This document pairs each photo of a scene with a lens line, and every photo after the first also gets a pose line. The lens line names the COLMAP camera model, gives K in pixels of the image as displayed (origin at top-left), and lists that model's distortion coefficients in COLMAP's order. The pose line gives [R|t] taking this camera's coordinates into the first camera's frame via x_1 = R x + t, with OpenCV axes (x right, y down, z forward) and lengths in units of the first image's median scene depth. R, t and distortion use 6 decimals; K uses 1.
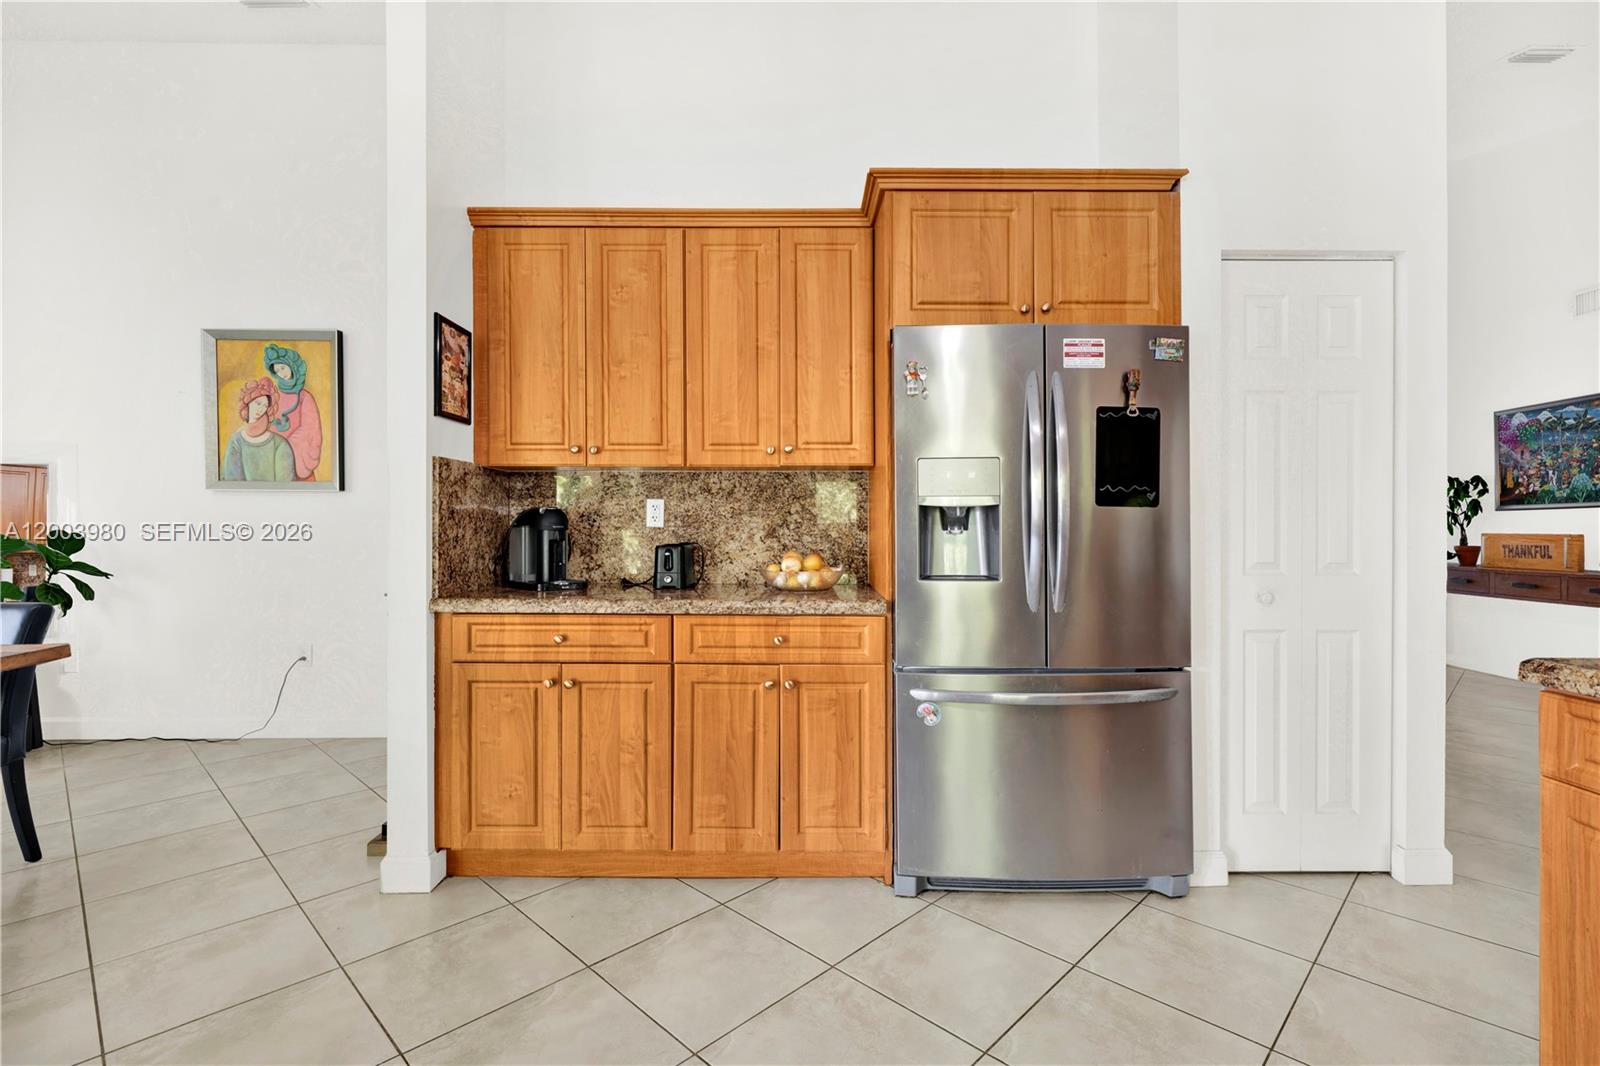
lens RADIAL K [[746.4, 0, 806.6], [0, 746.4, 529.1], [0, 0, 1]] dist [-0.000990, -0.000605]
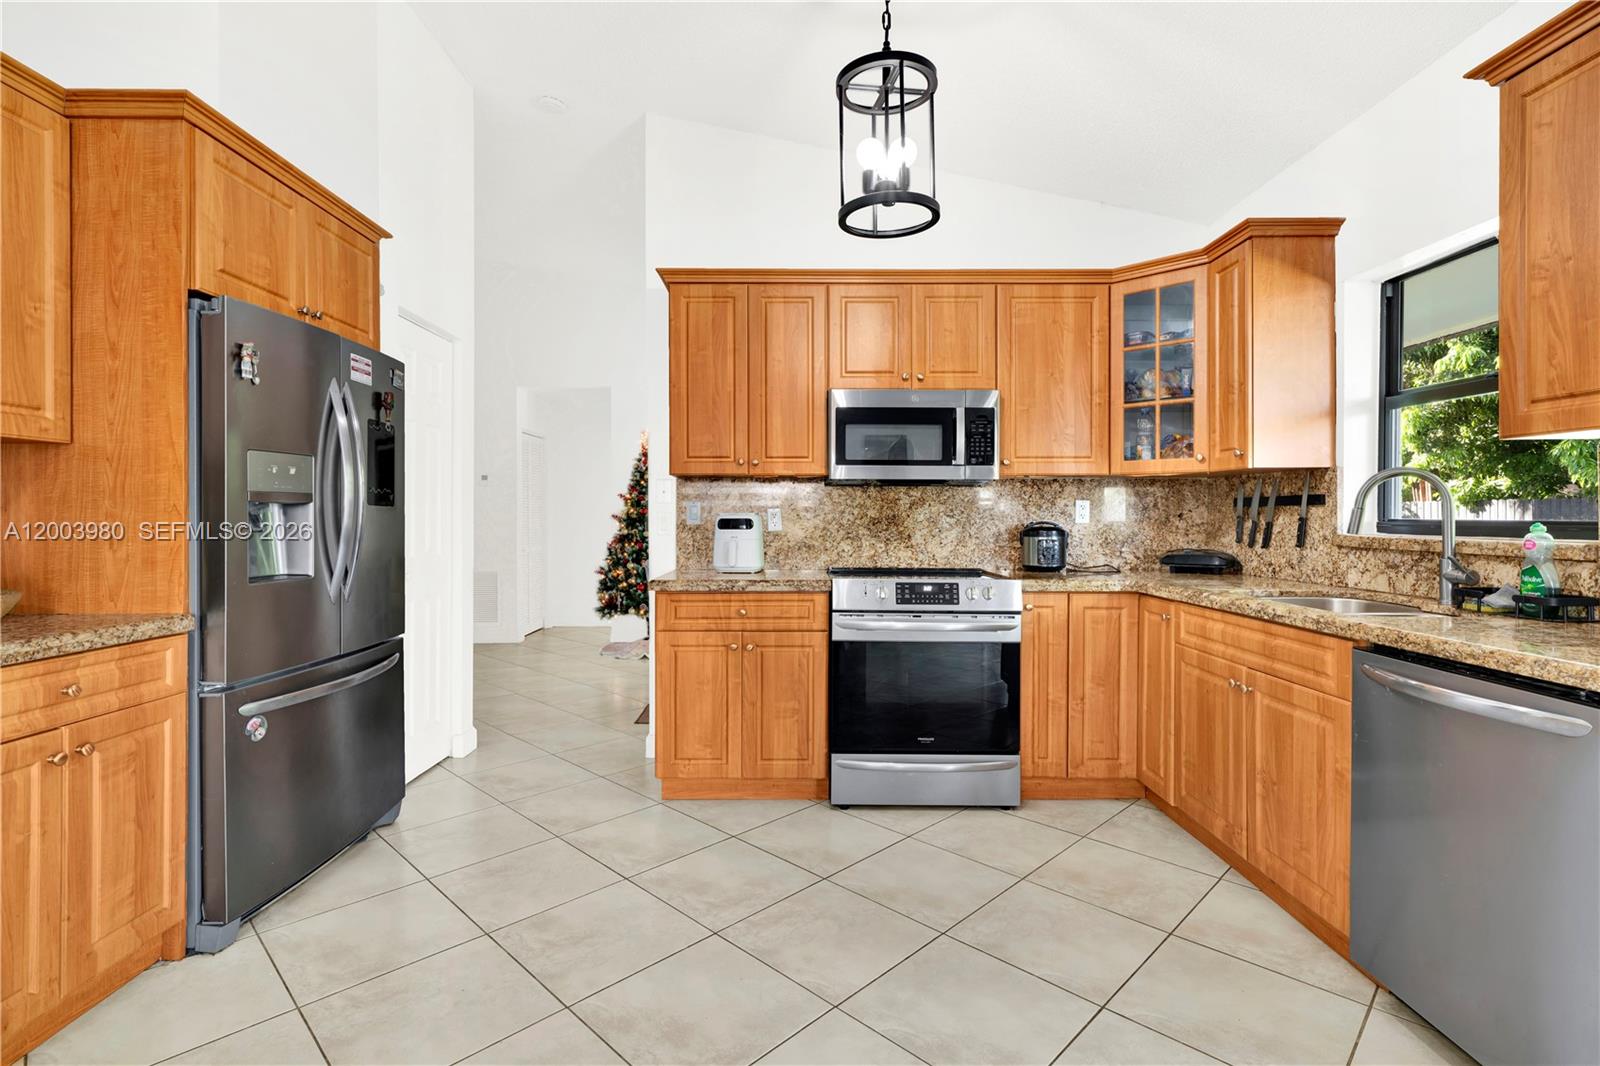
lens RADIAL K [[765.9, 0, 799.3], [0, 765.9, 516.8], [0, 0, 1]] dist [0.002192, 0.000719]
pose [[0.001187, -0.002314, 0.999997, -0.454331], [0.009589, 0.999951, 0.002303, -0.004951], [-0.999953, 0.009586, 0.001209, 0.192000]]
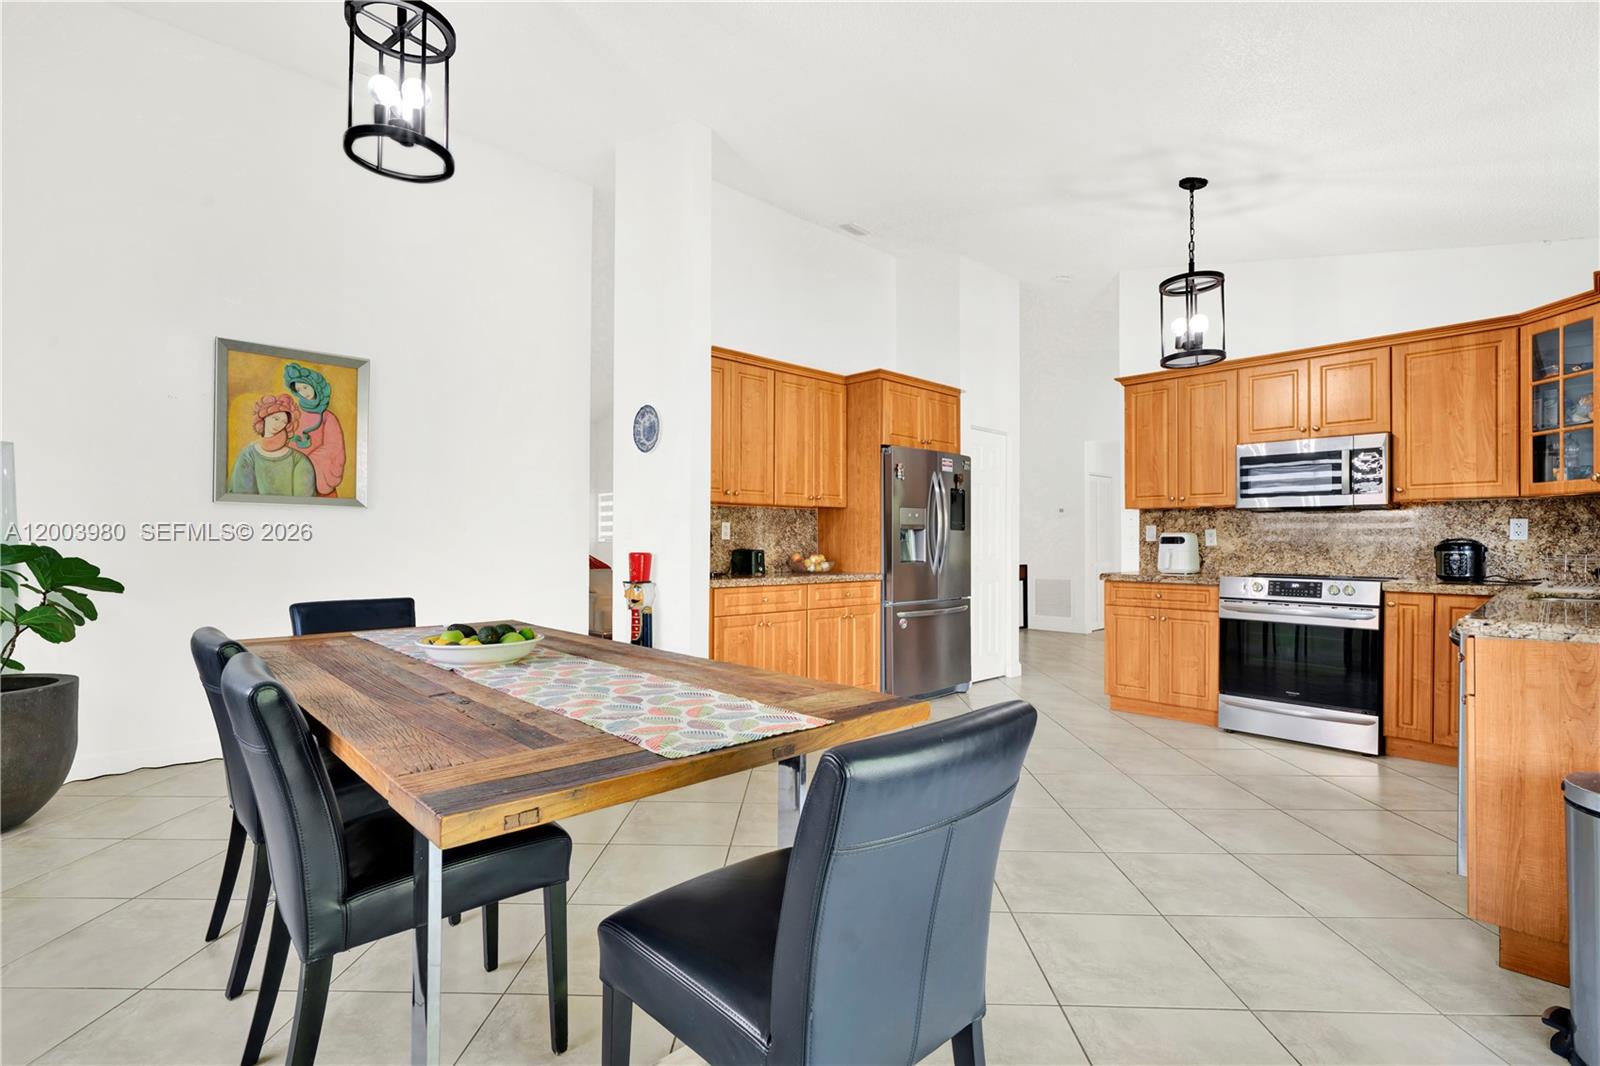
lens RADIAL K [[746.4, 0, 806.6], [0, 746.4, 529.1], [0, 0, 1]] dist [-0.000990, -0.000605]
pose [[0.718428, 0.010833, 0.695517, -0.921458], [0.007746, 0.999692, -0.023572, 0.011187], [-0.695558, 0.022323, 0.718123, -0.228439]]
